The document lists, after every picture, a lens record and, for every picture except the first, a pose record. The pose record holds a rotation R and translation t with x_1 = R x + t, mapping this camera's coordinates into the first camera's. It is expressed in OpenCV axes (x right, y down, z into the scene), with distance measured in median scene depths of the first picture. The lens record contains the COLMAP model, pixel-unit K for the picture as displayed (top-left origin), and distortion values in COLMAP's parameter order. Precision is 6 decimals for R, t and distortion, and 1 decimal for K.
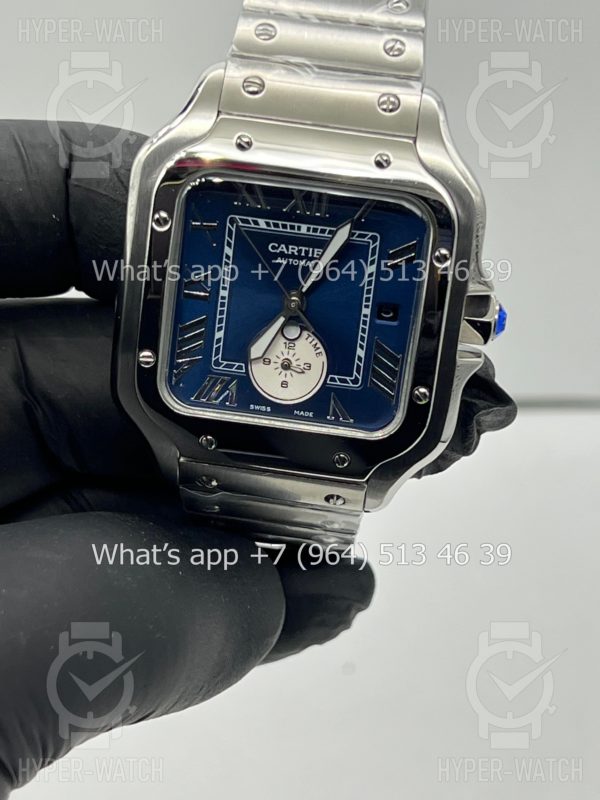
lens RADIAL K [[1885.1, 0, 300.6], [0, 1885.1, 402.7], [0, 0, 1]] dist [0.250707, 0.000000]
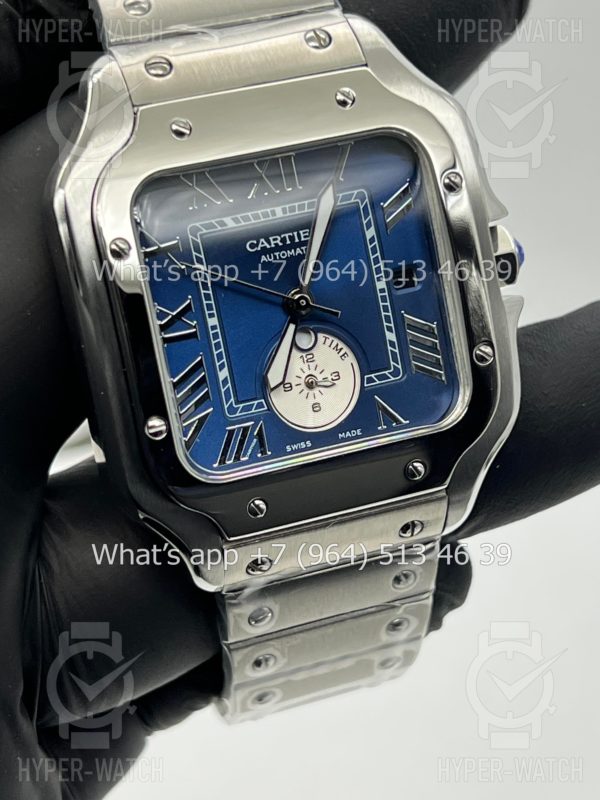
lens RADIAL K [[1885.1, 0, 296.8], [0, 1885.1, 403.2], [0, 0, 1]] dist [0.250707, 0.000000]
pose [[0.896513, -0.334167, 0.290854, -0.251202], [0.371887, 0.924454, -0.084164, 0.053593], [-0.240756, 0.183619, 0.953058, 0.242981]]
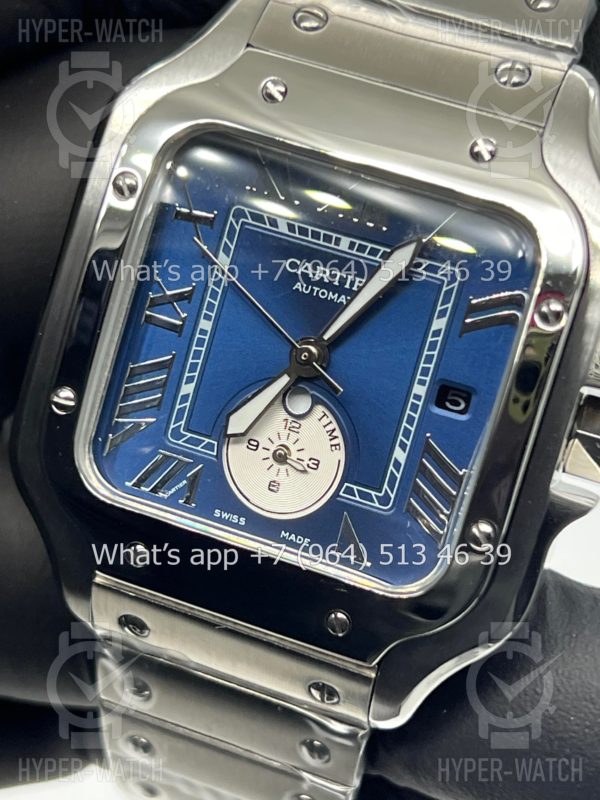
lens RADIAL K [[1885.1, 0, 299.5], [0, 1885.1, 398.6], [0, 0, 1]] dist [0.250707, 0.000000]
pose [[0.973229, 0.173060, -0.151247, 0.090726], [-0.197572, 0.966163, -0.165813, 0.065275], [0.117433, 0.191256, 0.974490, 0.389380]]
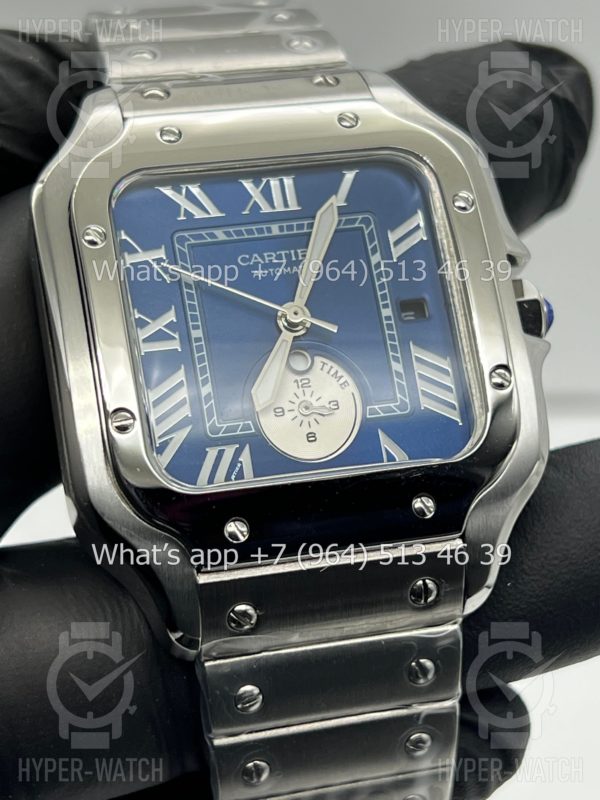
lens RADIAL K [[1885.1, 0, 293.2], [0, 1885.1, 396.0], [0, 0, 1]] dist [0.250707, 0.000000]
pose [[0.929484, -0.212383, 0.301582, -0.229367], [0.332030, 0.837875, -0.433268, 0.287266], [-0.160670, 0.502850, 0.849310, 0.393807]]
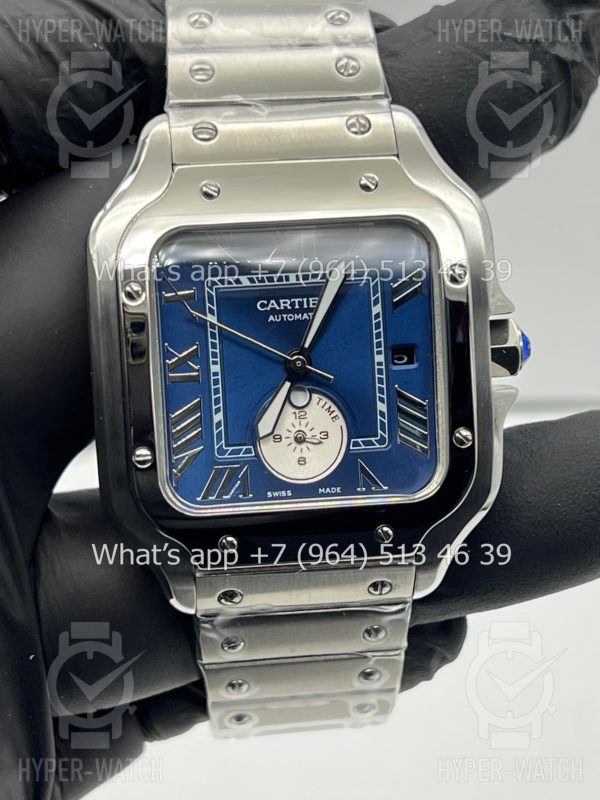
lens RADIAL K [[1885.1, 0, 301.3], [0, 1885.1, 397.6], [0, 0, 1]] dist [0.250707, 0.000000]
pose [[0.972921, -0.184374, 0.139394, -0.125317], [0.203535, 0.969200, -0.138655, 0.082724], [-0.109536, 0.163272, 0.980481, 0.151567]]
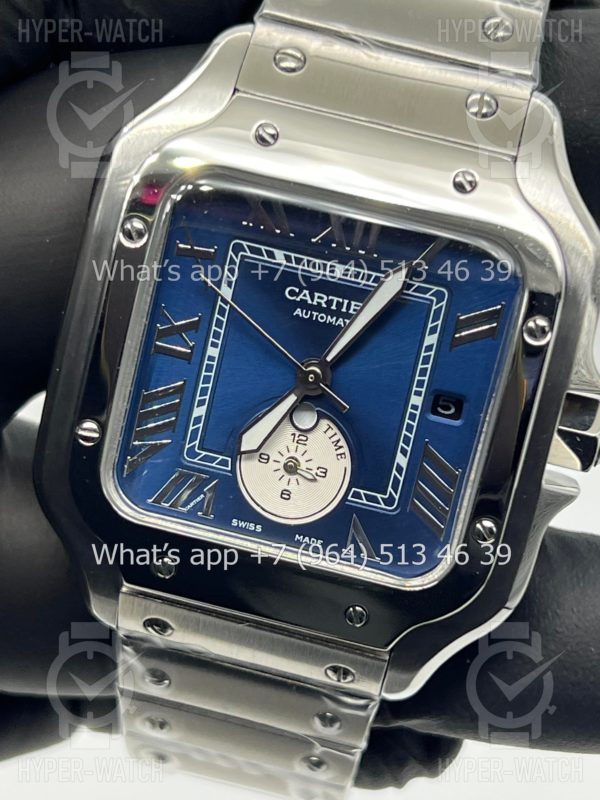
lens RADIAL K [[1885.1, 0, 296.0], [0, 1885.1, 401.7], [0, 0, 1]] dist [0.250707, 0.000000]
pose [[0.993583, 0.111463, -0.019188, 0.004554], [-0.112819, 0.988733, -0.098385, 0.024175], [0.008006, 0.099919, 0.994963, 0.319128]]
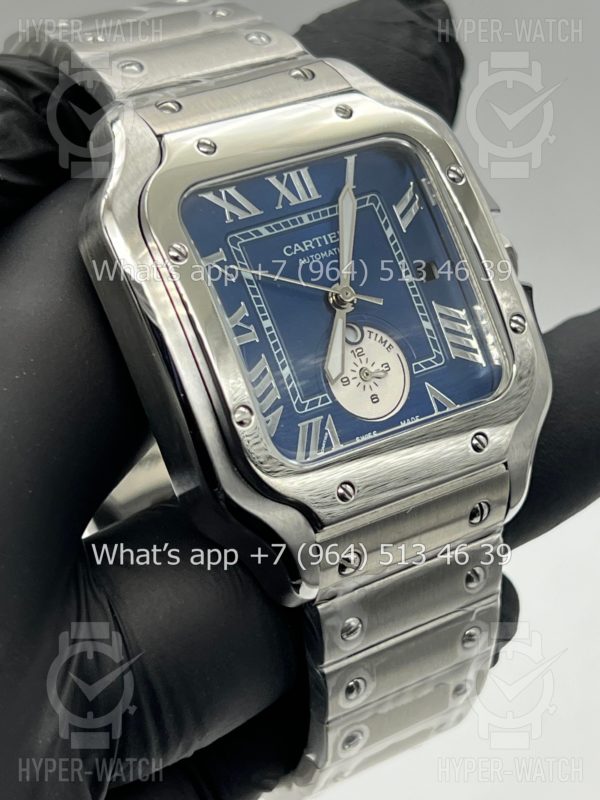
lens RADIAL K [[1885.1, 0, 293.6], [0, 1885.1, 398.3], [0, 0, 1]] dist [0.250707, 0.000000]
pose [[0.755255, -0.378152, 0.535342, -0.476894], [0.556841, 0.801018, -0.219768, 0.151561], [-0.345713, 0.464081, 0.815544, 0.352964]]
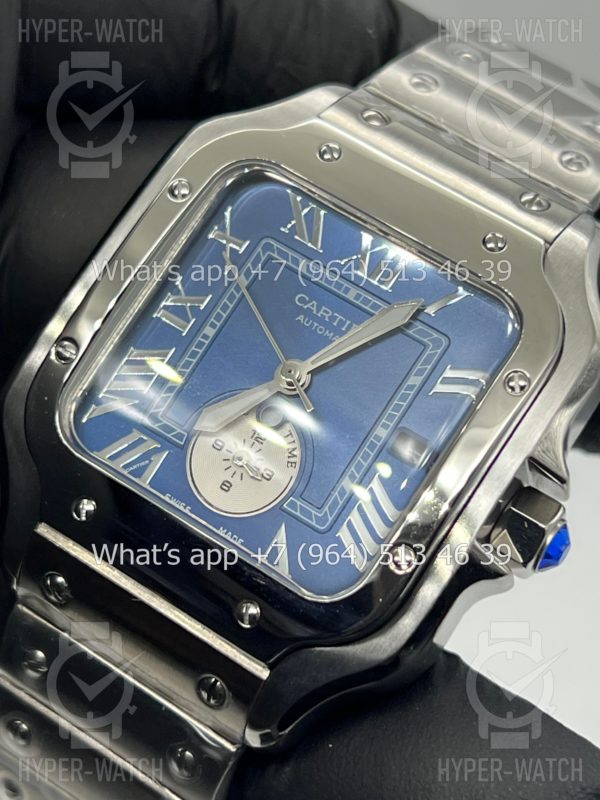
lens RADIAL K [[1885.1, 0, 300.3], [0, 1885.1, 403.7], [0, 0, 1]] dist [0.250707, 0.000000]
pose [[0.890942, 0.400918, -0.213275, 0.149036], [-0.454027, 0.795736, -0.400828, 0.228000], [0.009011, 0.453947, 0.890983, 0.391426]]
